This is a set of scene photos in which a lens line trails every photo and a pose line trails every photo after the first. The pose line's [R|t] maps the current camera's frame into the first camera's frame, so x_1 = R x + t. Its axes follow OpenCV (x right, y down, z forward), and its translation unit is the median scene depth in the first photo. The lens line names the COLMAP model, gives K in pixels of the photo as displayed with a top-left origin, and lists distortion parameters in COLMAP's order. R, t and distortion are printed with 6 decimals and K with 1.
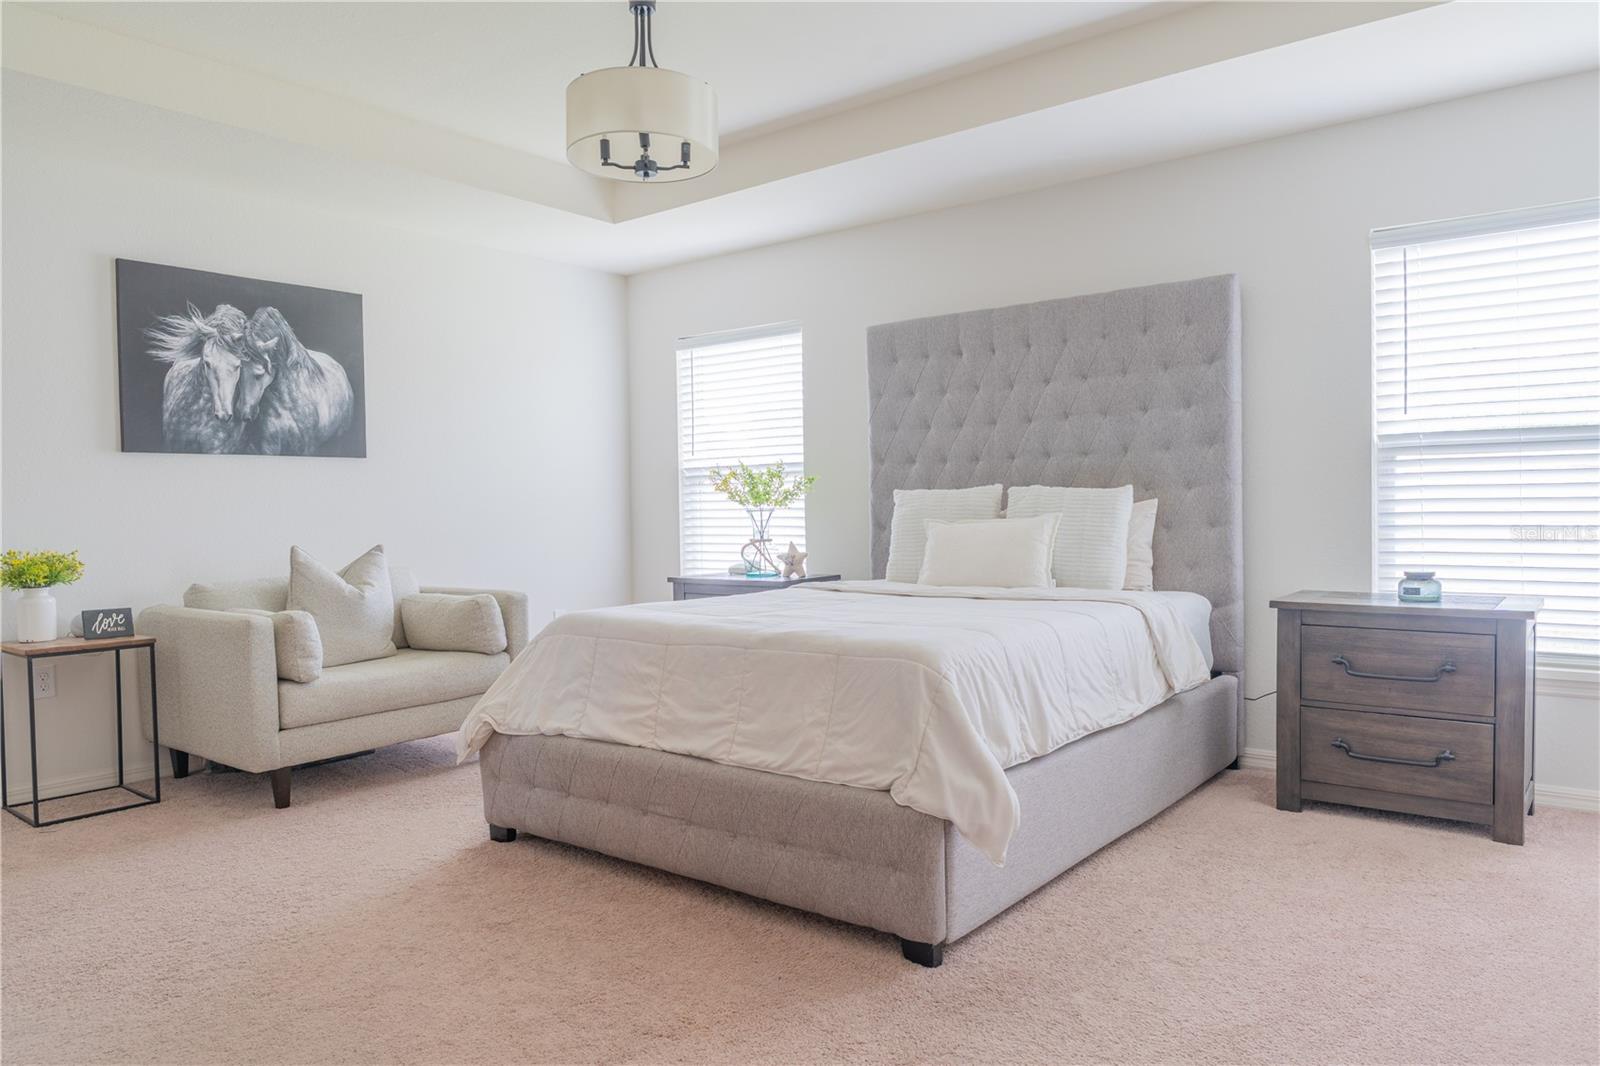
lens RADIAL K [[1080.6, 0, 803.5], [0, 1080.6, 533.7], [0, 0, 1]] dist [-0.013875, -0.003659]
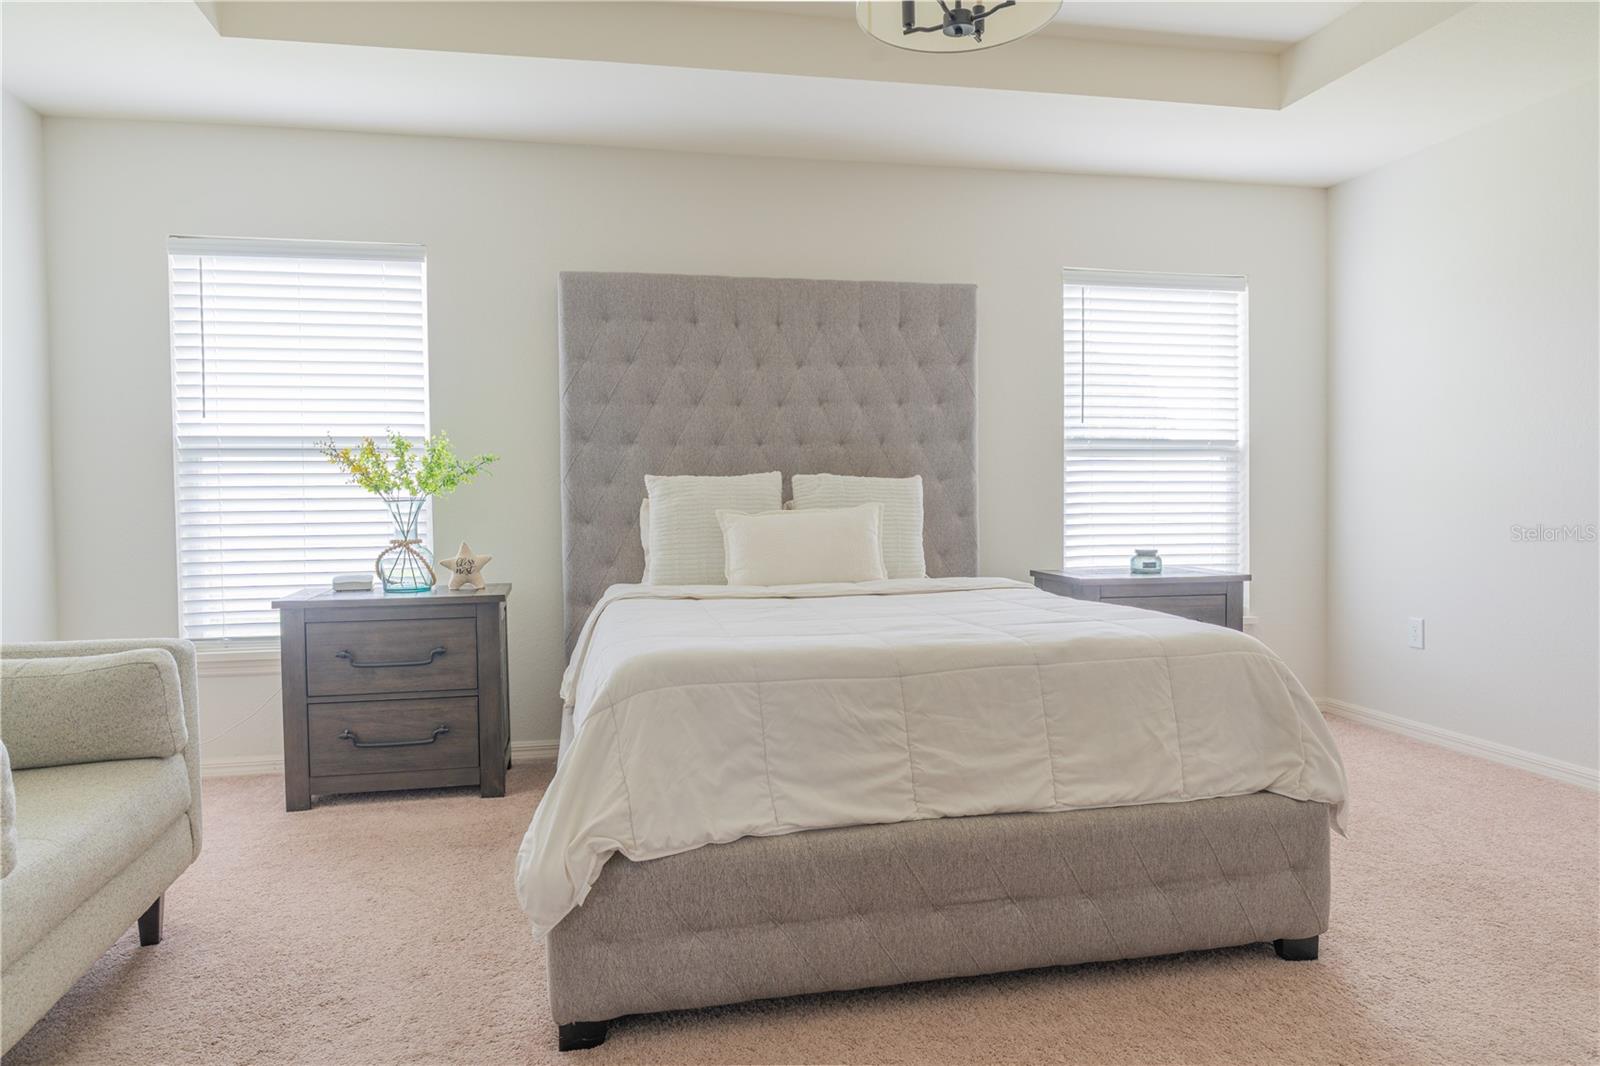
lens RADIAL K [[1072.6, 0, 800.0], [0, 1072.6, 533.0], [0, 0, 1]] dist [-0.015041, -0.002242]
pose [[0.631091, -0.017777, 0.775505, -0.641407], [0.017243, 0.999812, 0.008886, -0.002122], [-0.775517, 0.007764, 0.631279, 0.517012]]
